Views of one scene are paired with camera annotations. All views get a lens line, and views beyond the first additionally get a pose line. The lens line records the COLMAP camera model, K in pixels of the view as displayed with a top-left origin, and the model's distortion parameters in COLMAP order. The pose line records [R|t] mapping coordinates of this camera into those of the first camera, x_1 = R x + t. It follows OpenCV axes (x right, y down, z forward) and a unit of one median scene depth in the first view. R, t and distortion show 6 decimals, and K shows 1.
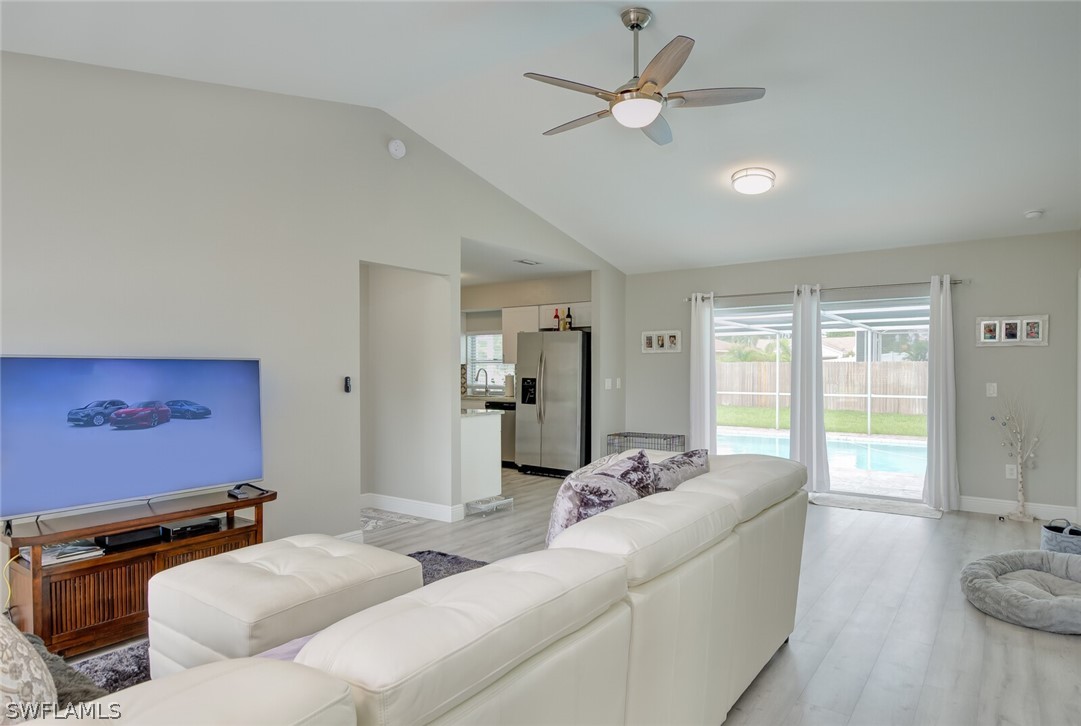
lens RADIAL K [[609.7, 0, 540.5], [0, 609.7, 363.0], [0, 0, 1]] dist [-0.077454, -0.000466]
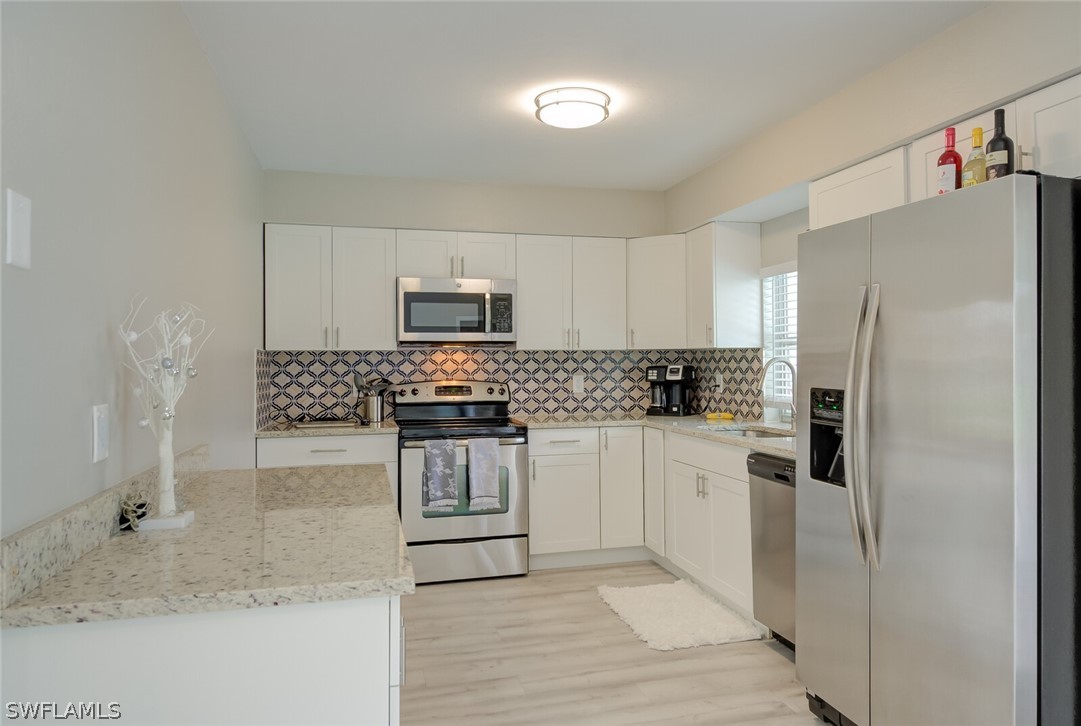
lens RADIAL K [[747.3, 0, 540.5], [0, 747.3, 363.0], [0, 0, 1]] dist [0.001060, 0.000612]
pose [[0.783262, -0.004430, -0.621676, 0.108667], [0.010943, 0.999918, 0.006661, 0.010235], [0.621595, -0.012020, 0.783246, 0.792073]]
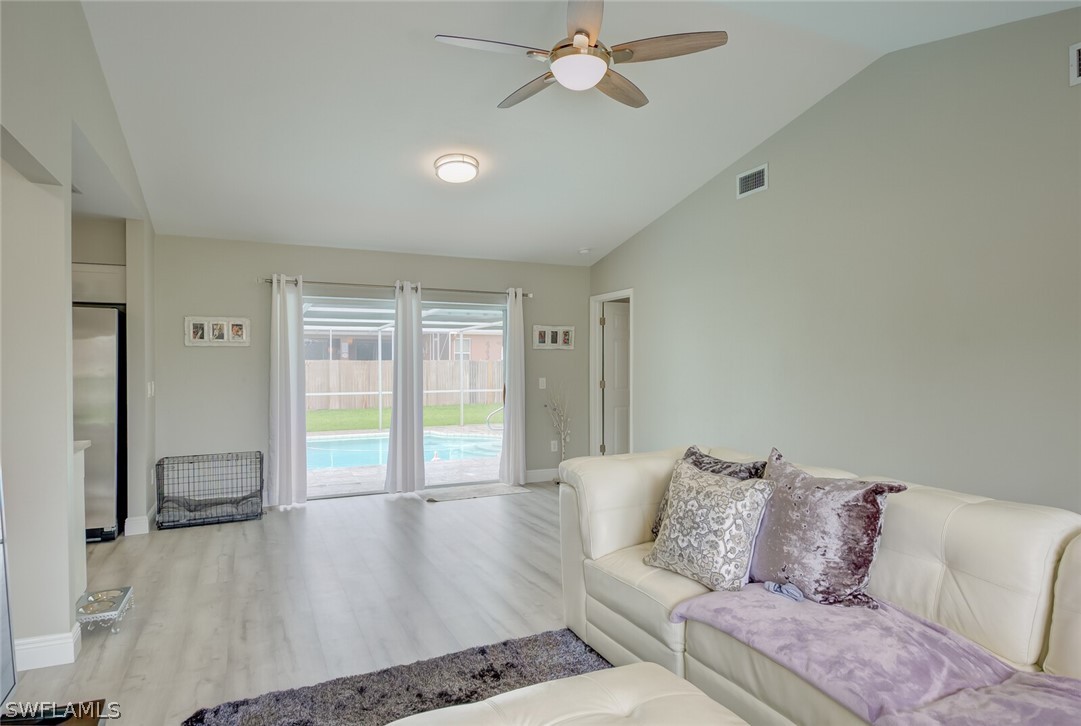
lens RADIAL K [[616.0, 0, 556.9], [0, 616.0, 363.6], [0, 0, 1]] dist [-0.006387, -0.001386]
pose [[0.439644, 0.002120, 0.898170, -0.356188], [-0.006191, 0.999981, 0.000670, 0.002297], [-0.898151, -0.005855, 0.439648, 0.329335]]
